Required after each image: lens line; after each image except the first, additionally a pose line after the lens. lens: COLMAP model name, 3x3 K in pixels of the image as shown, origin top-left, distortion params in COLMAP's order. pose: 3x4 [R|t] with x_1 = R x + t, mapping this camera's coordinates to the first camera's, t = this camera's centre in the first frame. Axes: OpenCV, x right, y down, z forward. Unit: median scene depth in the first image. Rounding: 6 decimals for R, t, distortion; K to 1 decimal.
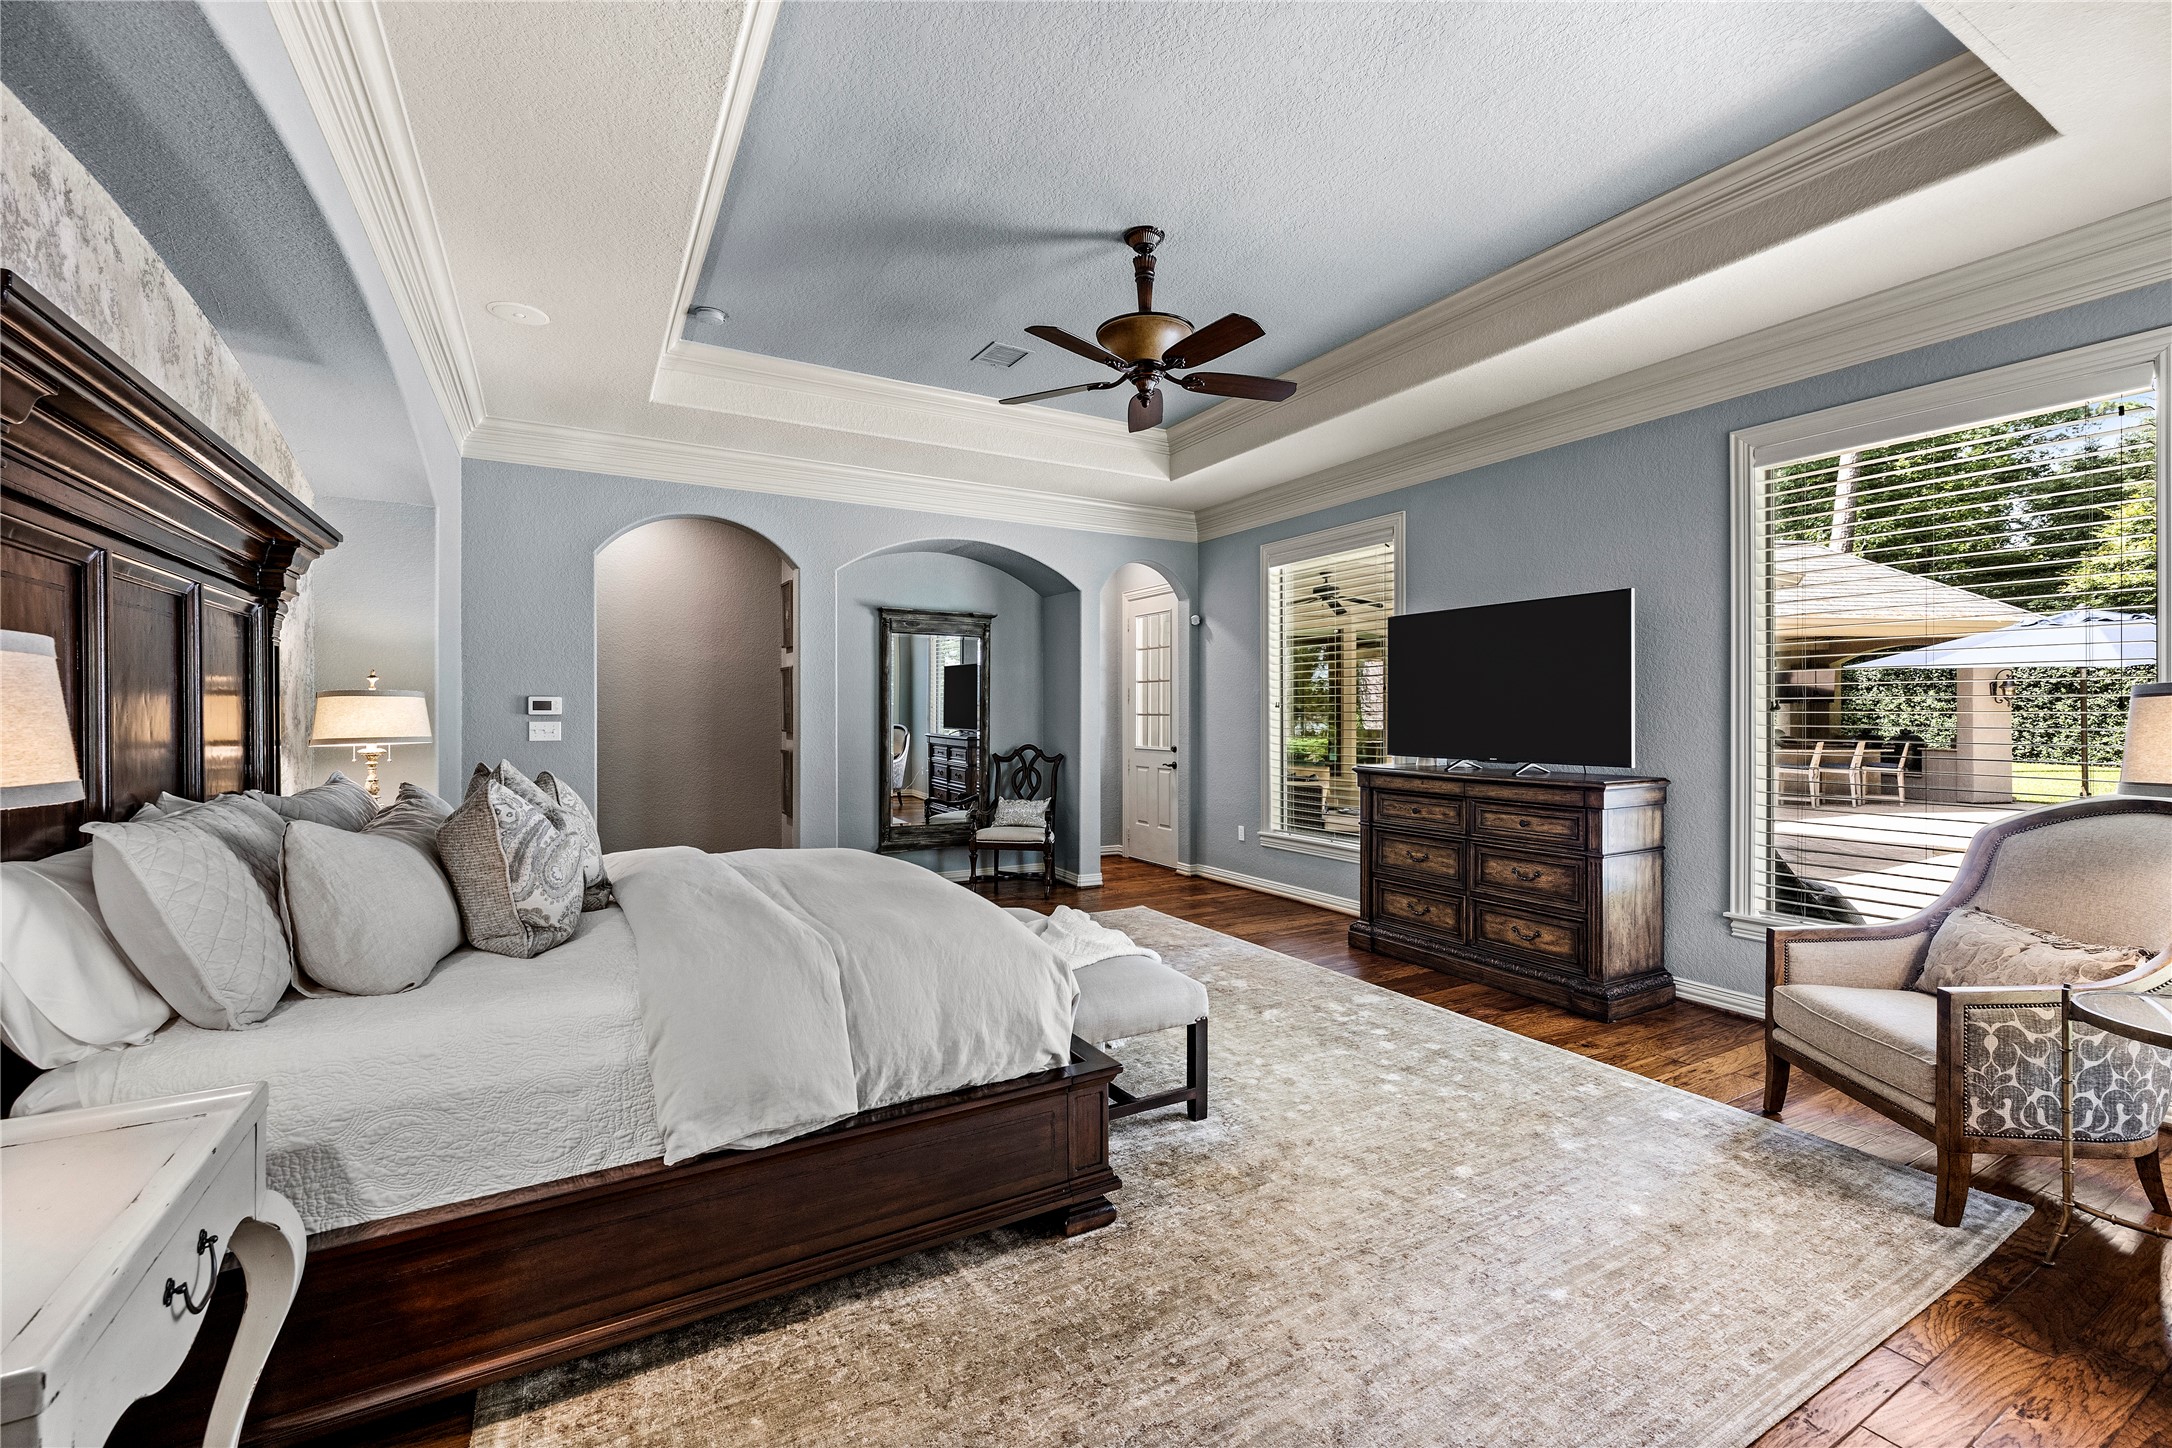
lens RADIAL K [[925.1, 0, 1085.1], [0, 925.1, 711.6], [0, 0, 1]] dist [0.001955, -0.000599]
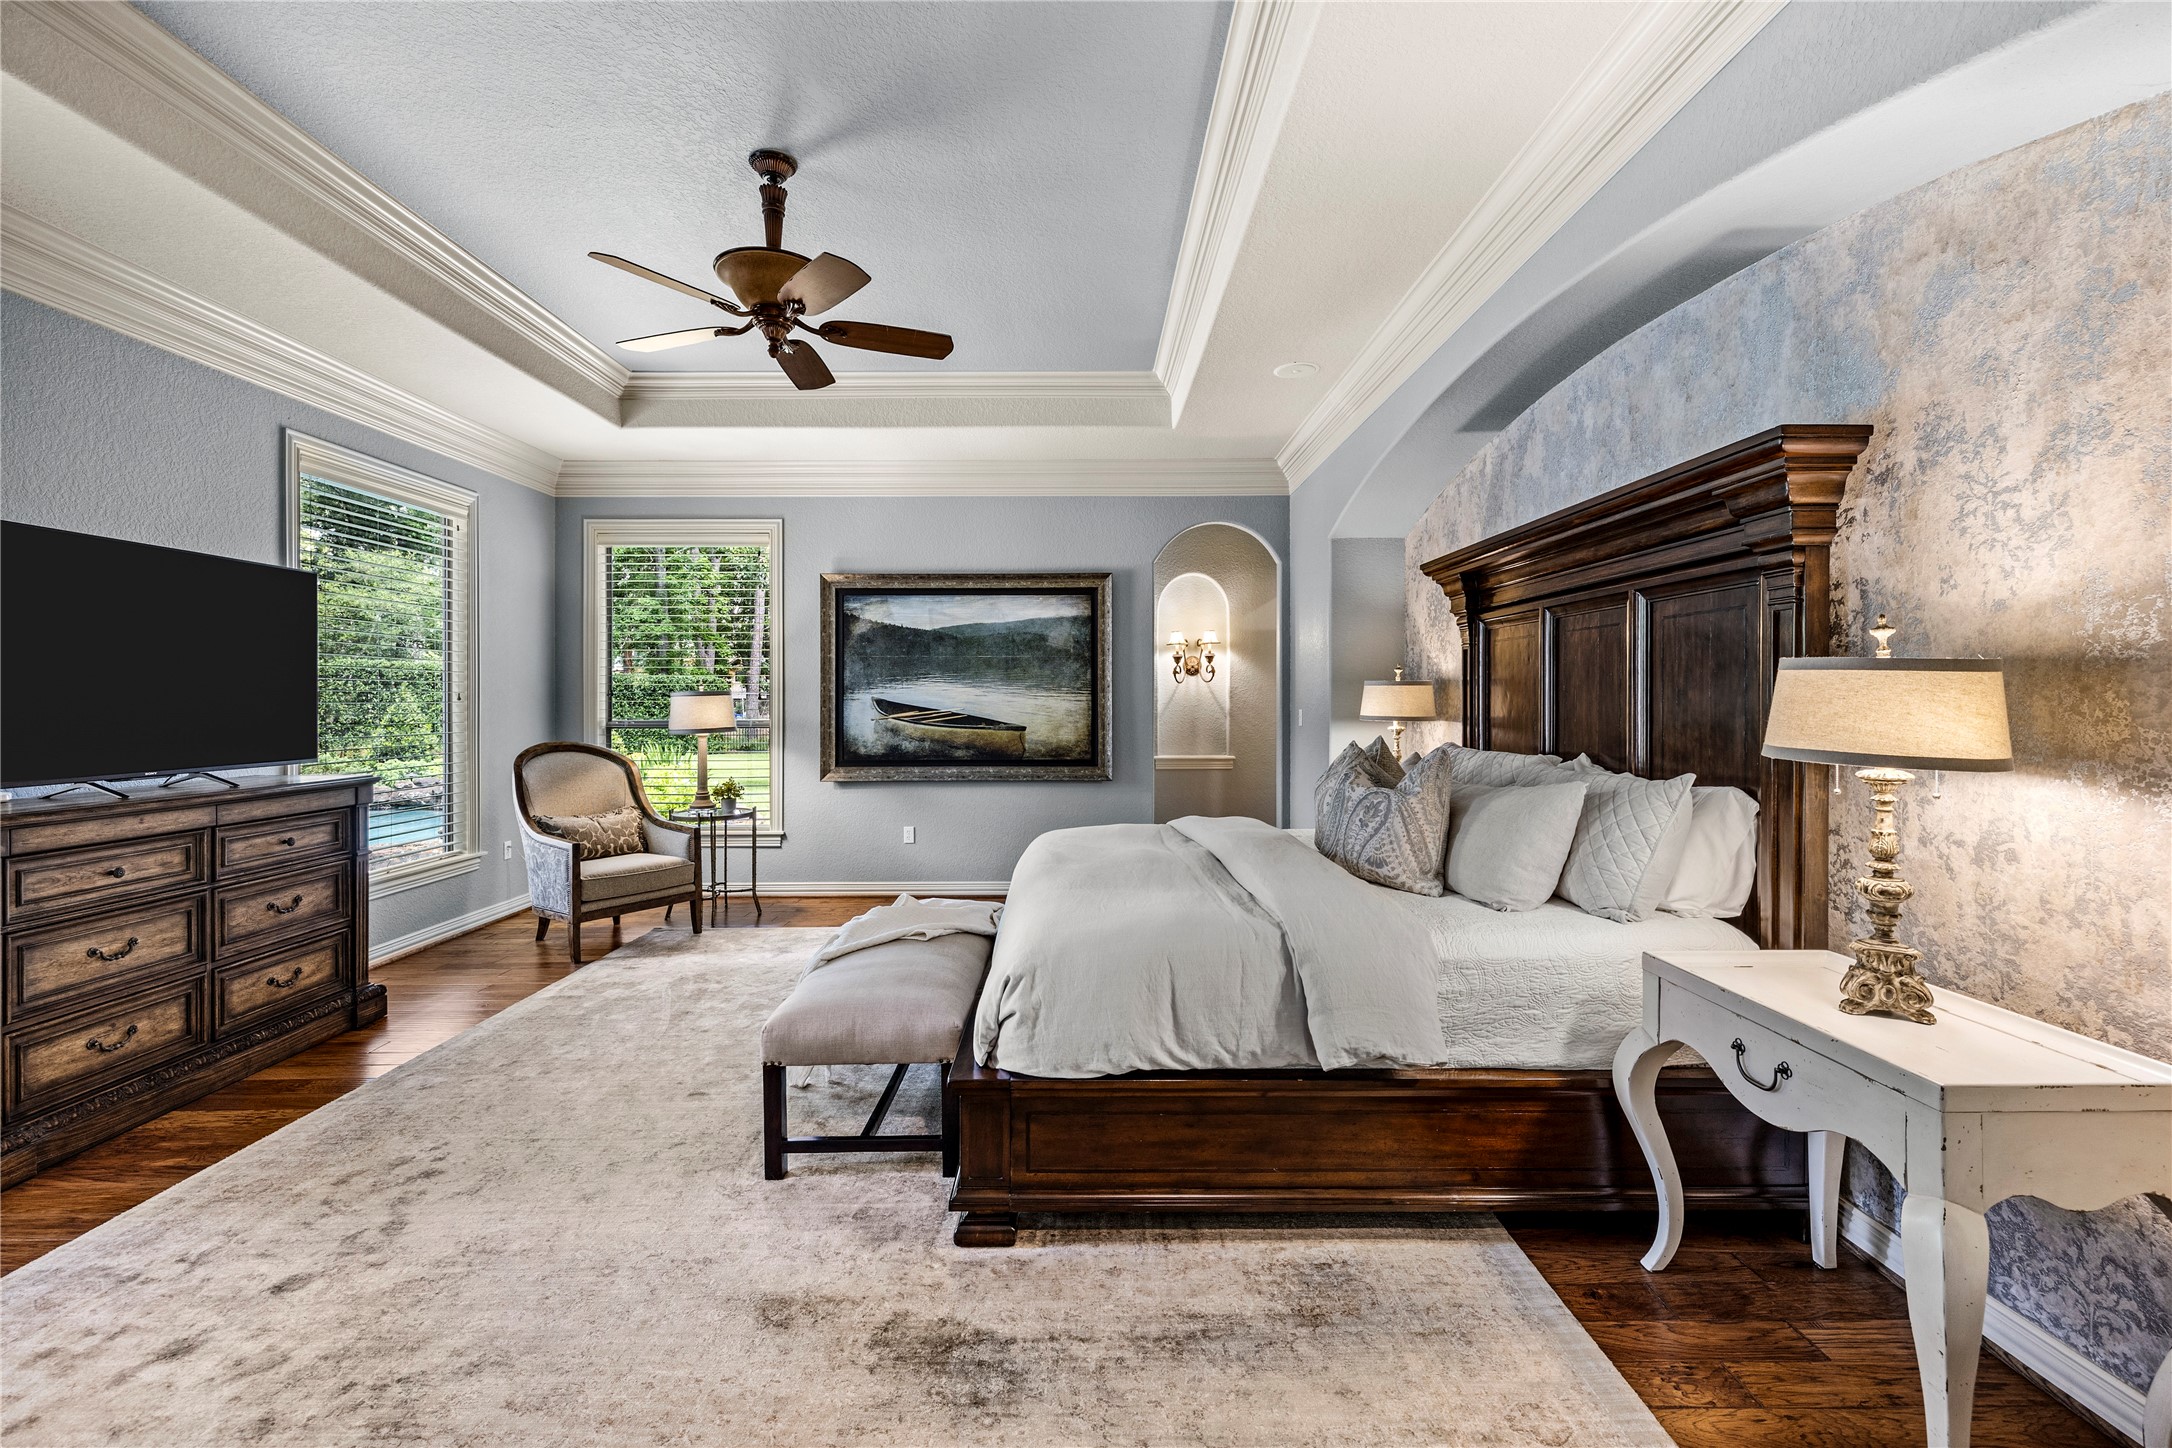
lens RADIAL K [[925.1, 0, 1083.1], [0, 925.1, 712.9], [0, 0, 1]] dist [0.001955, -0.000599]
pose [[-0.873707, -0.004655, 0.486431, -0.521832], [0.001563, 0.999922, 0.012377, -0.000307], [-0.486450, 0.011575, -0.873632, 1.360870]]
